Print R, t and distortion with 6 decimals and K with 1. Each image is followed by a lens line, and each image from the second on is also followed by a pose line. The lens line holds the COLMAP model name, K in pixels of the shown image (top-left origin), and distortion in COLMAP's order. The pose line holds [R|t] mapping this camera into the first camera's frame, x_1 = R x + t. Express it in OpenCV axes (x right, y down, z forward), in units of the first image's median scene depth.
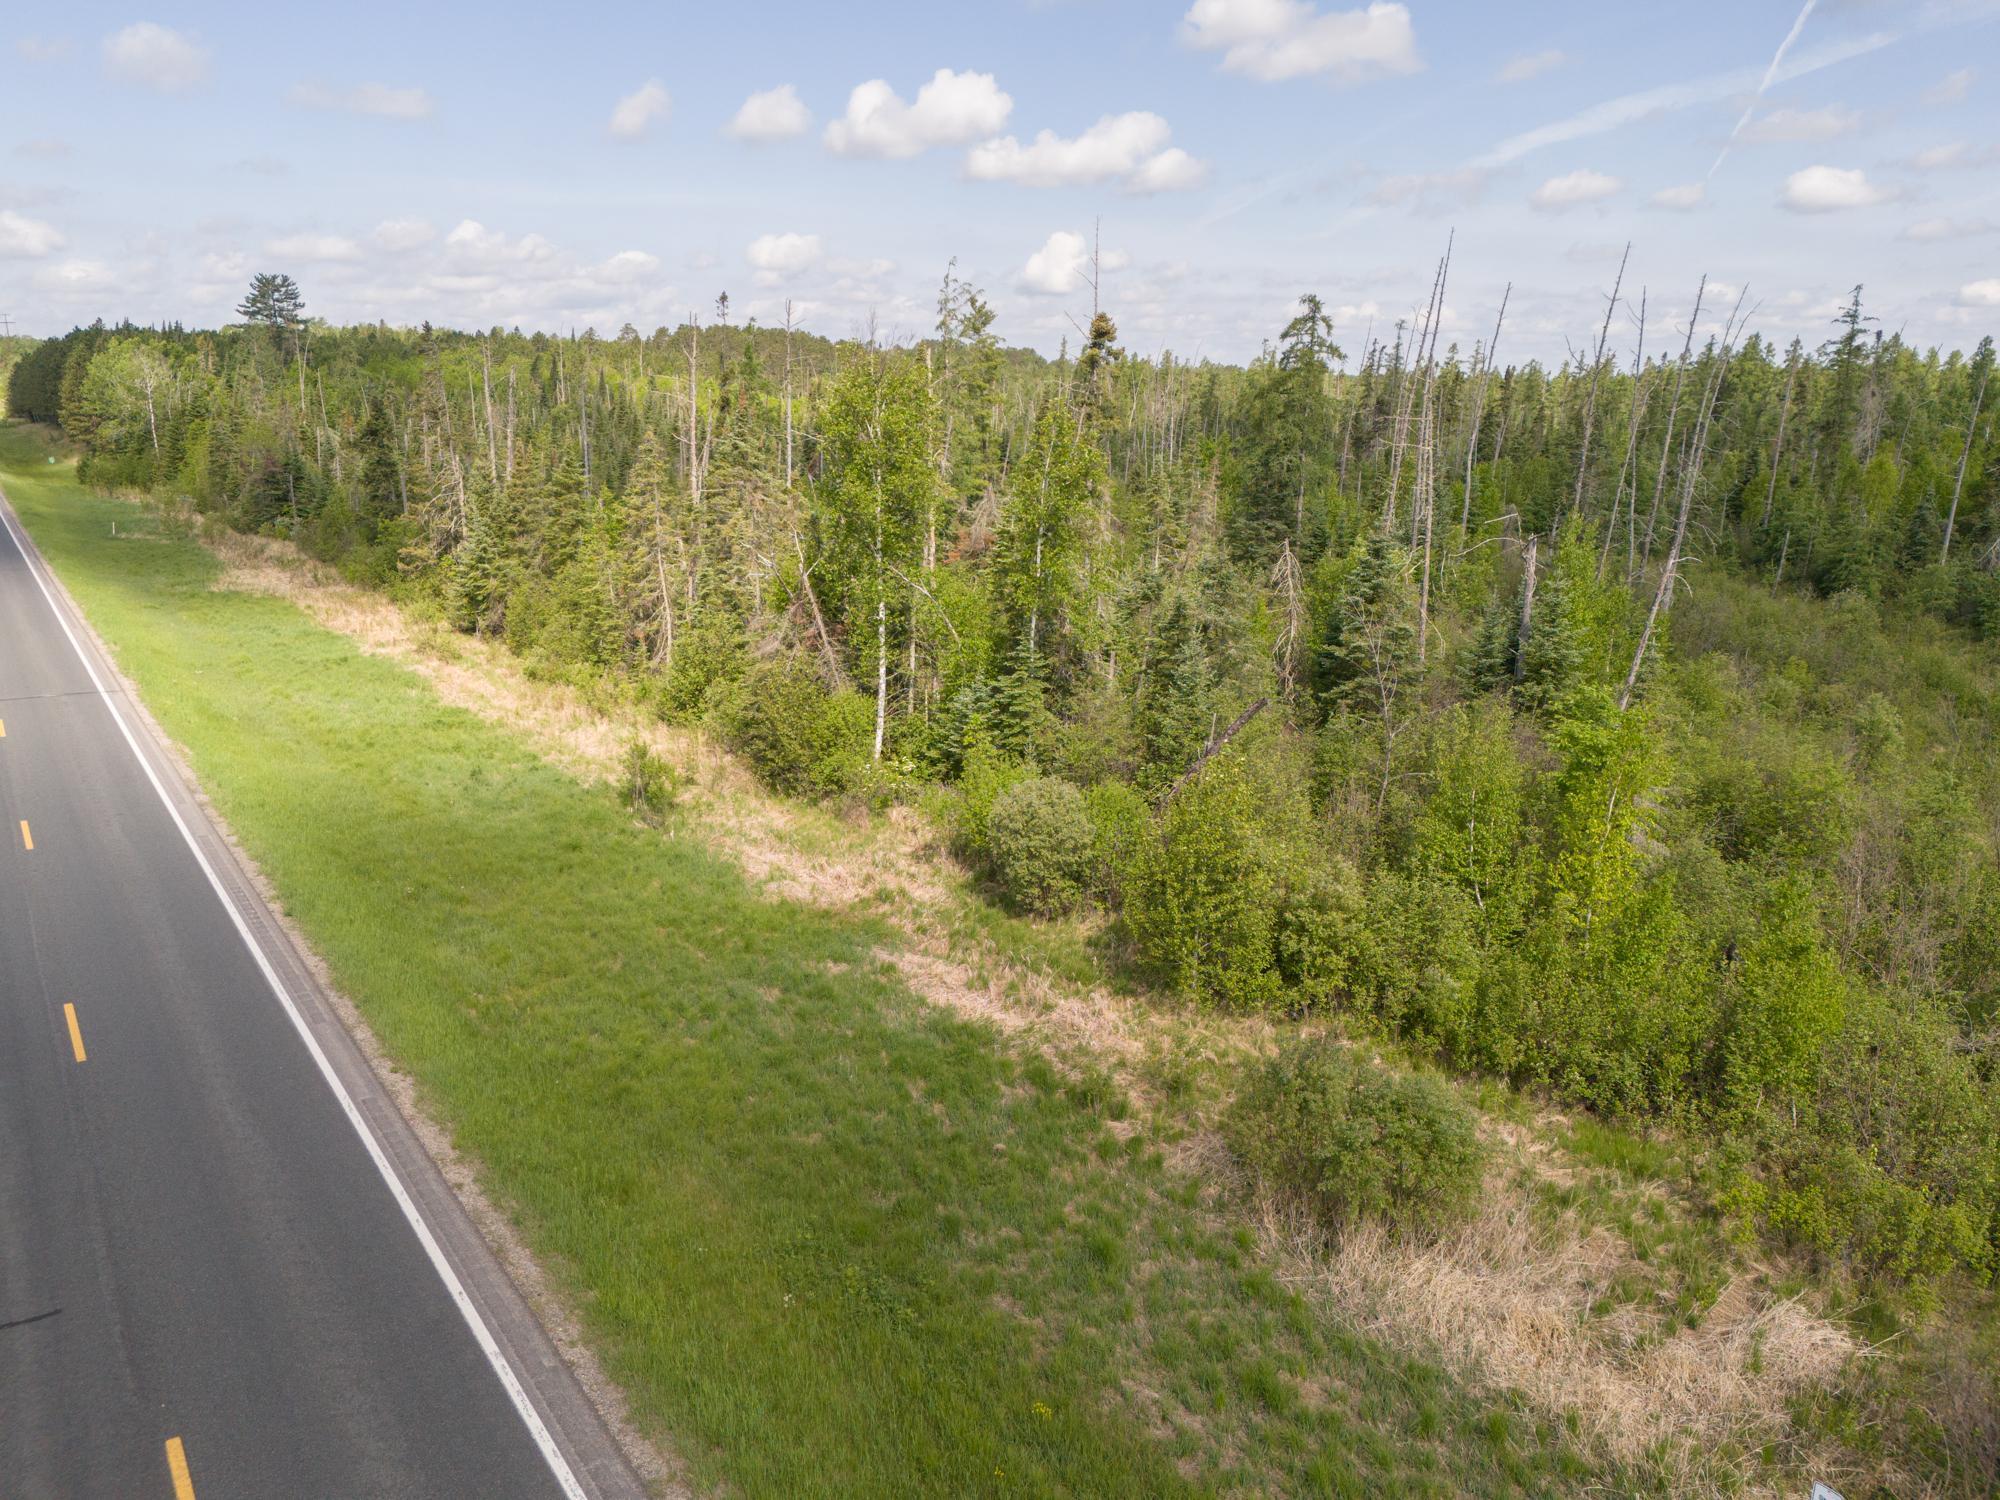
lens RADIAL K [[1479.3, 0, 1051.2], [0, 1479.3, 778.8], [0, 0, 1]] dist [0.033007, -0.003036]
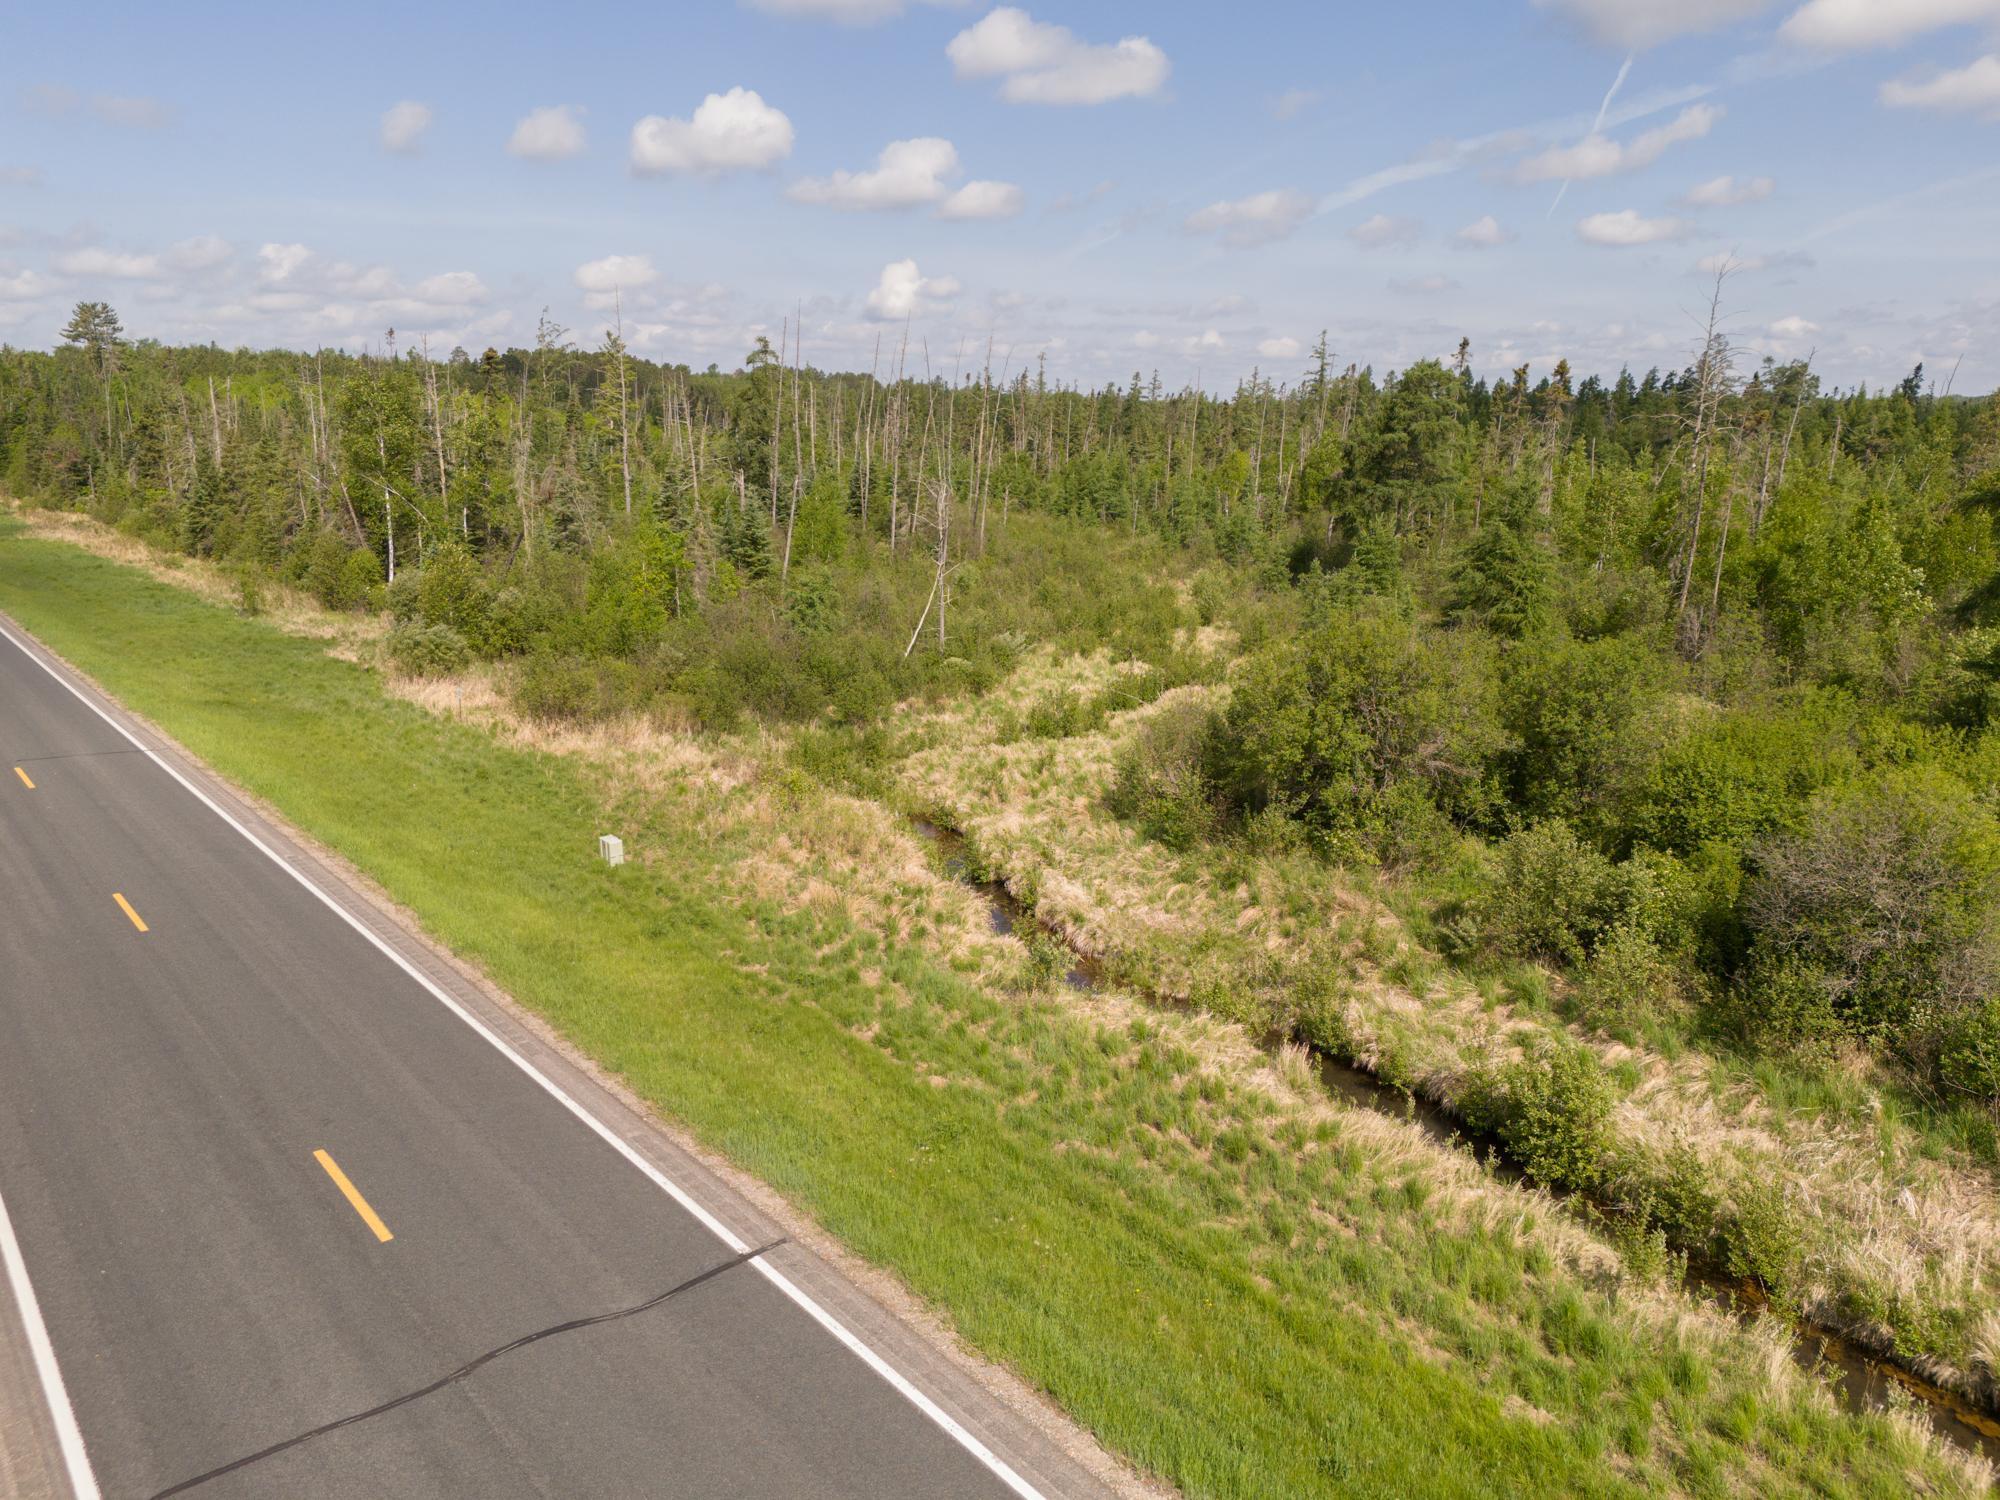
lens RADIAL K [[1492.2, 0, 1000.0], [0, 1492.2, 750.0], [0, 0, 1]] dist [0.061142, -0.054541]
pose [[0.998671, -0.006219, 0.051156, 0.336947], [0.008120, 0.999281, -0.037033, 0.160025], [-0.050889, 0.037400, 0.998004, -0.541099]]
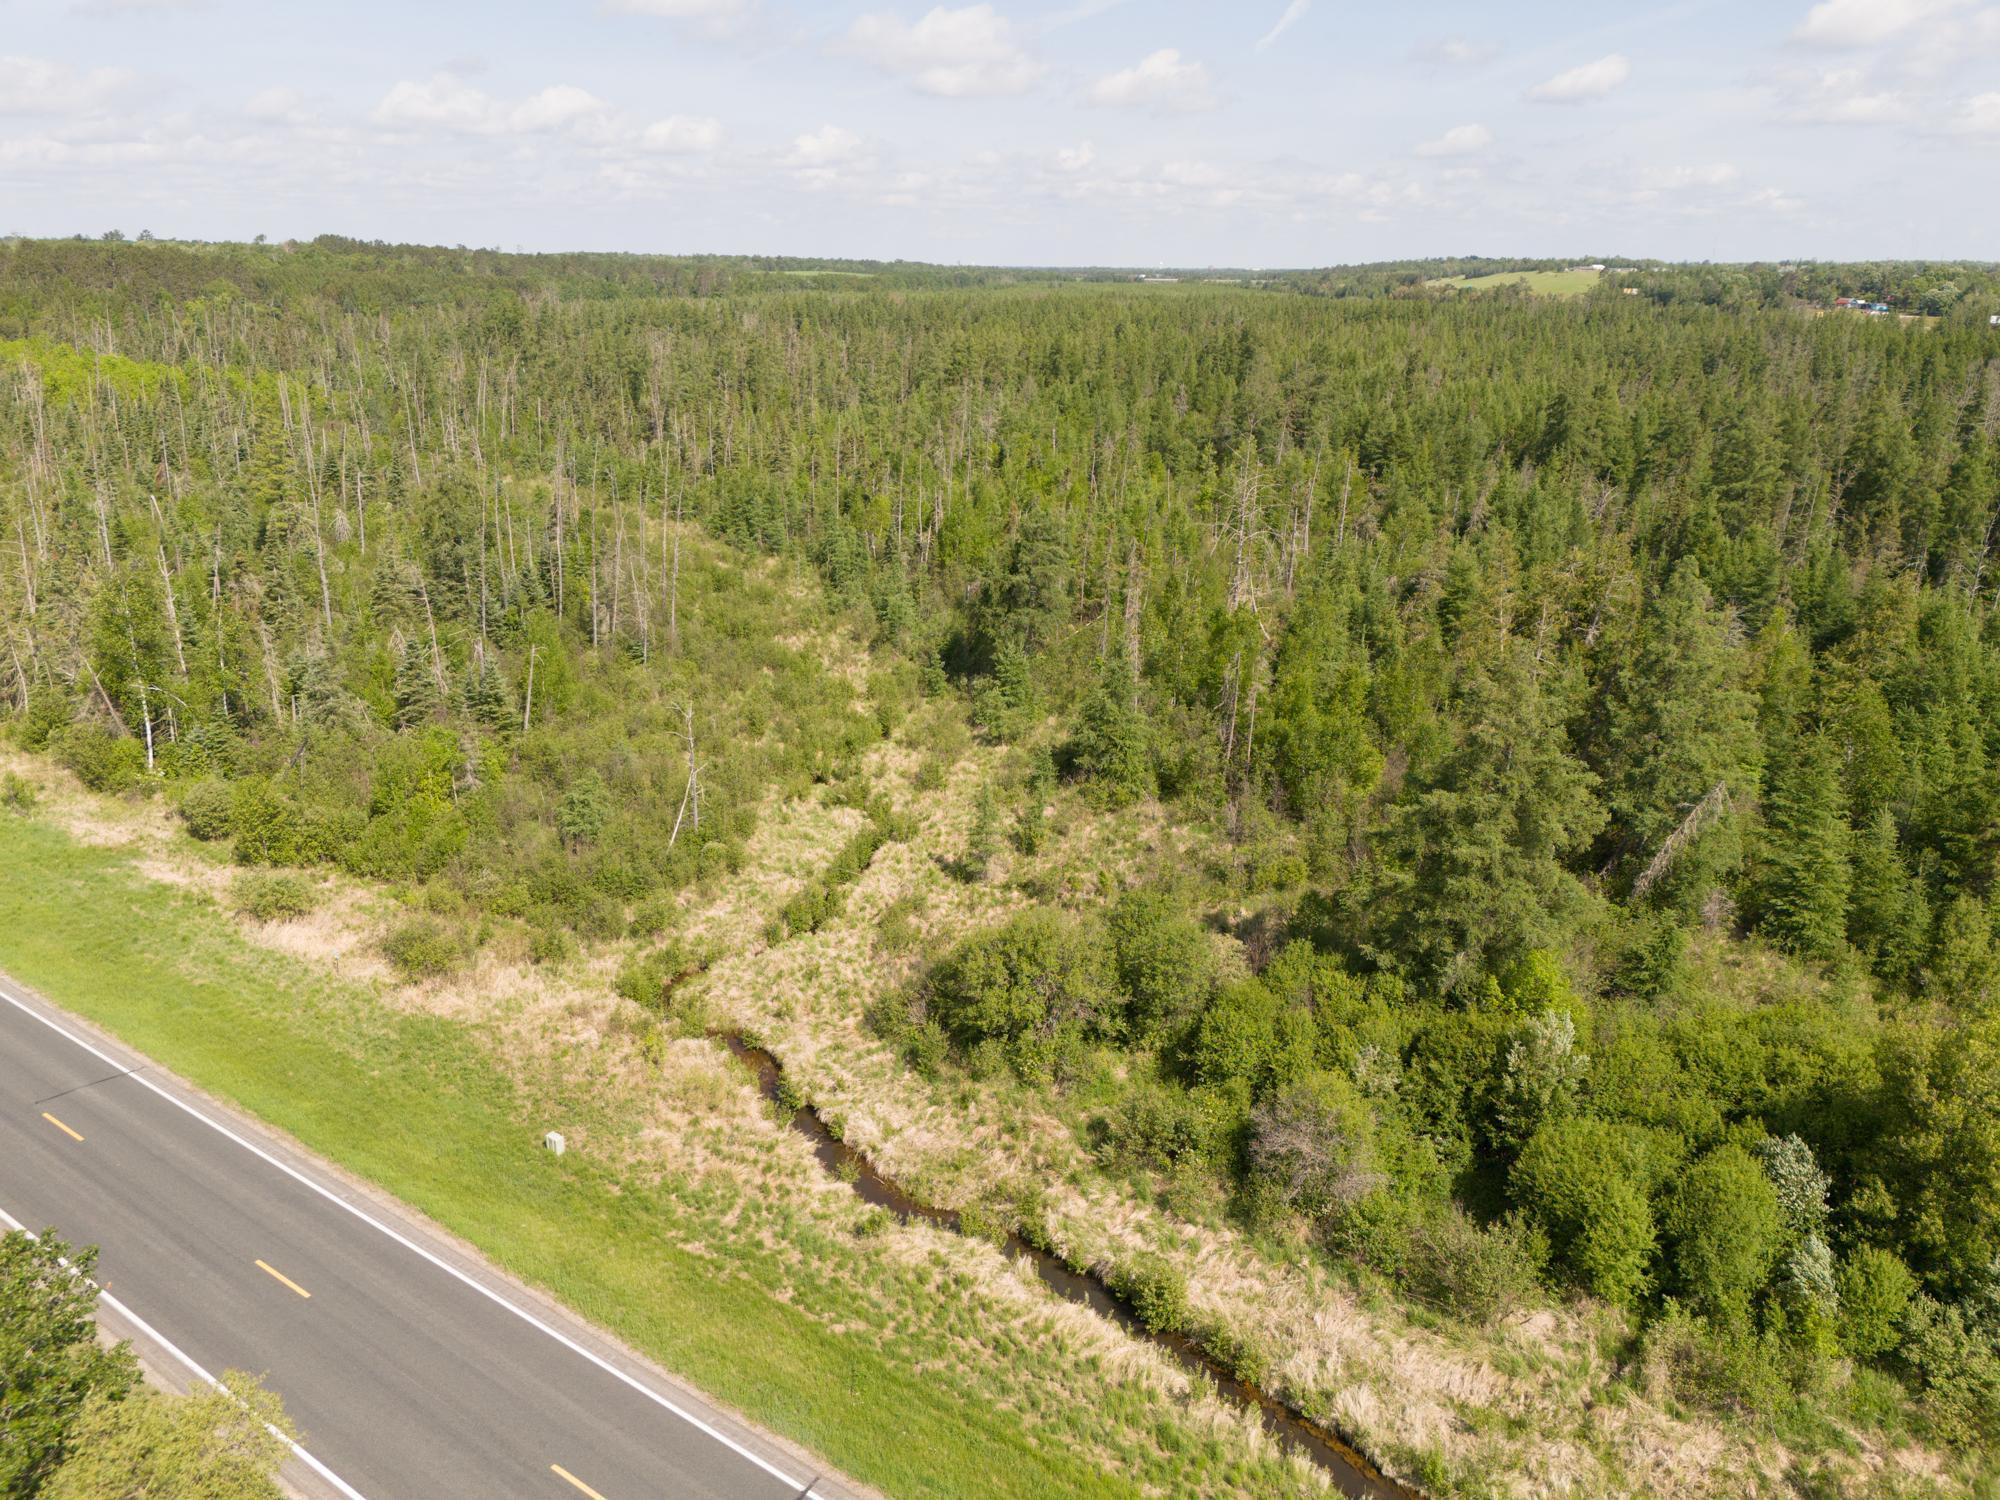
lens RADIAL K [[1492.2, 0, 1000.0], [0, 1492.2, 750.0], [0, 0, 1]] dist [0.061142, -0.054541]
pose [[0.952520, -0.094315, 0.289499, 0.243169], [0.077033, 0.994530, 0.070547, -0.059106], [-0.294569, -0.044896, 0.954575, -0.805592]]
